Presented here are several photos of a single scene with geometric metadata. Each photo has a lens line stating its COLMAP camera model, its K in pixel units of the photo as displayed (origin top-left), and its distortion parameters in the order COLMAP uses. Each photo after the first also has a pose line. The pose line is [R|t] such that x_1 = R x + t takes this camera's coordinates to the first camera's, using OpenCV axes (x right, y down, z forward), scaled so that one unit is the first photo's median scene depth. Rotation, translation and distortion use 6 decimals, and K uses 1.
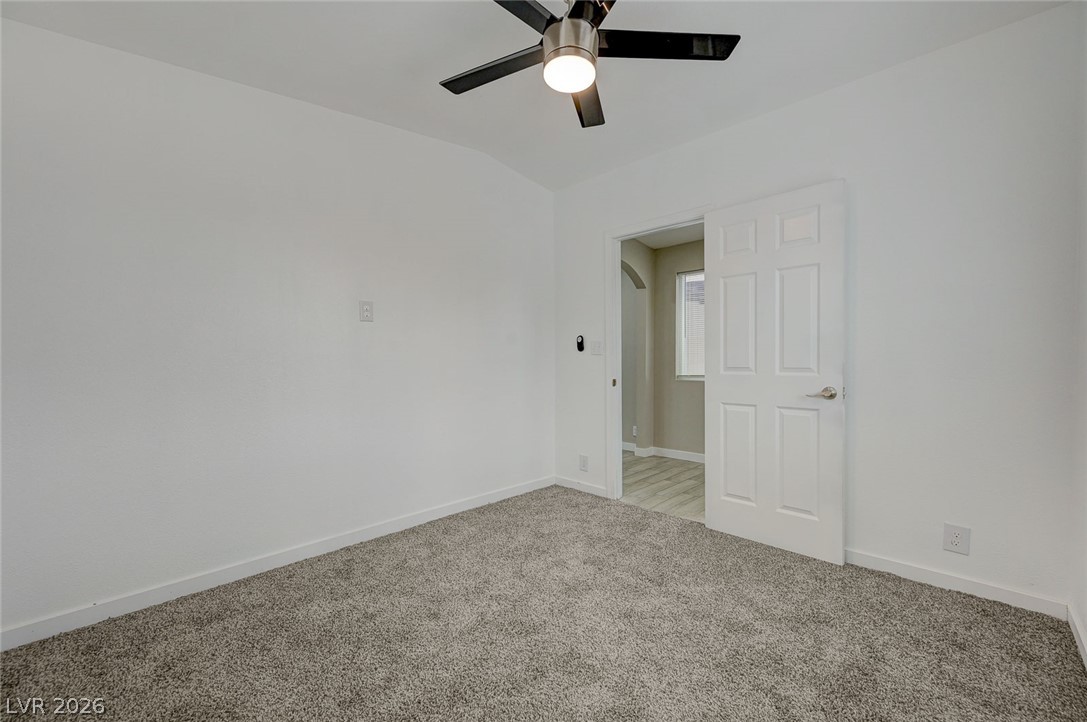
lens RADIAL K [[432.0, 0, 546.7], [0, 432.0, 364.4], [0, 0, 1]] dist [-0.000159, 0.000357]
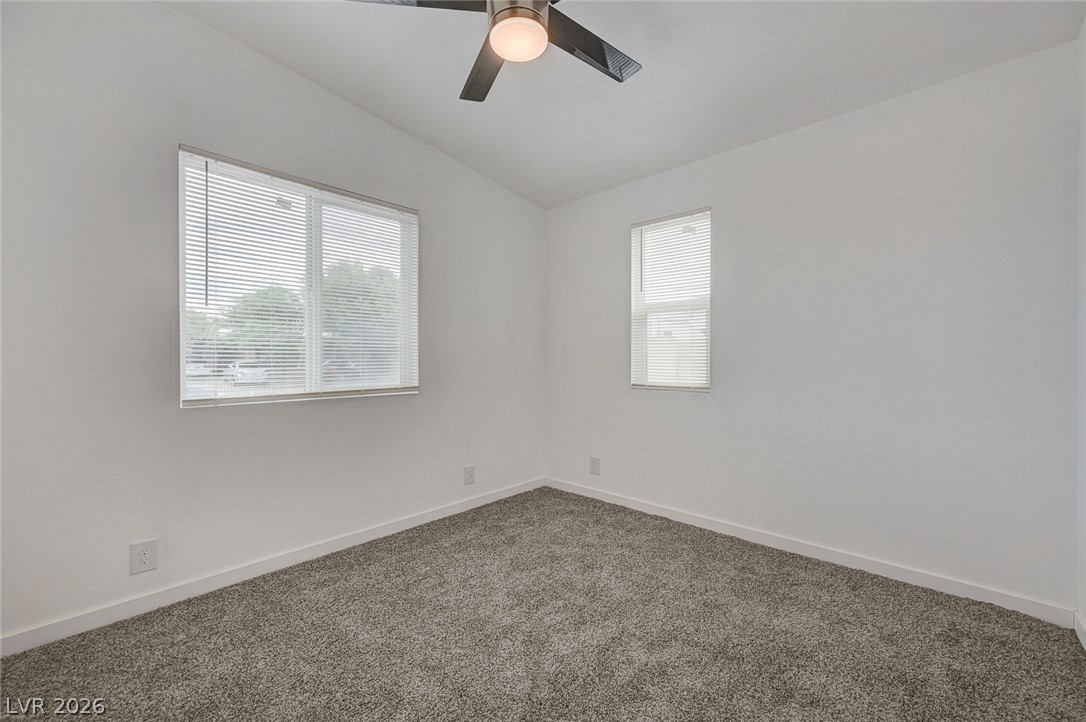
lens RADIAL K [[431.6, 0, 547.2], [0, 431.6, 359.9], [0, 0, 1]] dist [-0.000159, 0.000357]
pose [[-0.999539, 0.006534, -0.029657, 0.011759], [0.006130, 0.999888, 0.013680, -0.009296], [0.029743, 0.013492, -0.999467, 1.222348]]
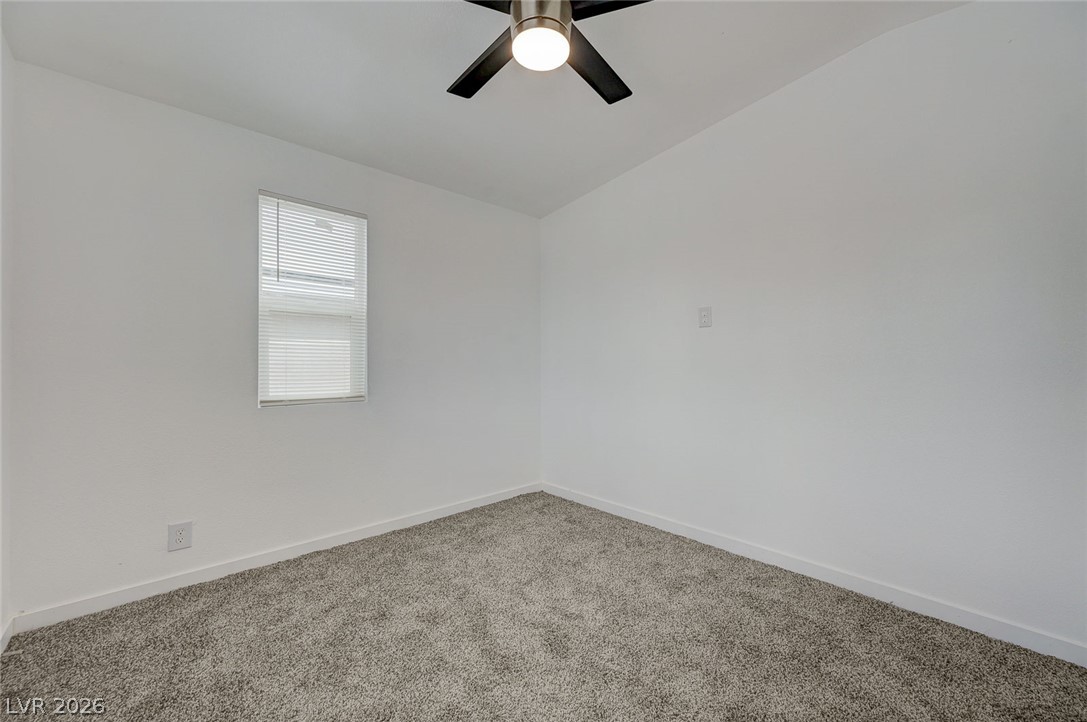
lens RADIAL K [[432.0, 0, 549.8], [0, 432.0, 361.1], [0, 0, 1]] dist [-0.000159, 0.000357]
pose [[-0.041929, 0.000958, -0.999120, 0.615093], [-0.012388, 0.999922, 0.001479, -0.016596], [0.999044, 0.012439, -0.041914, 0.679496]]
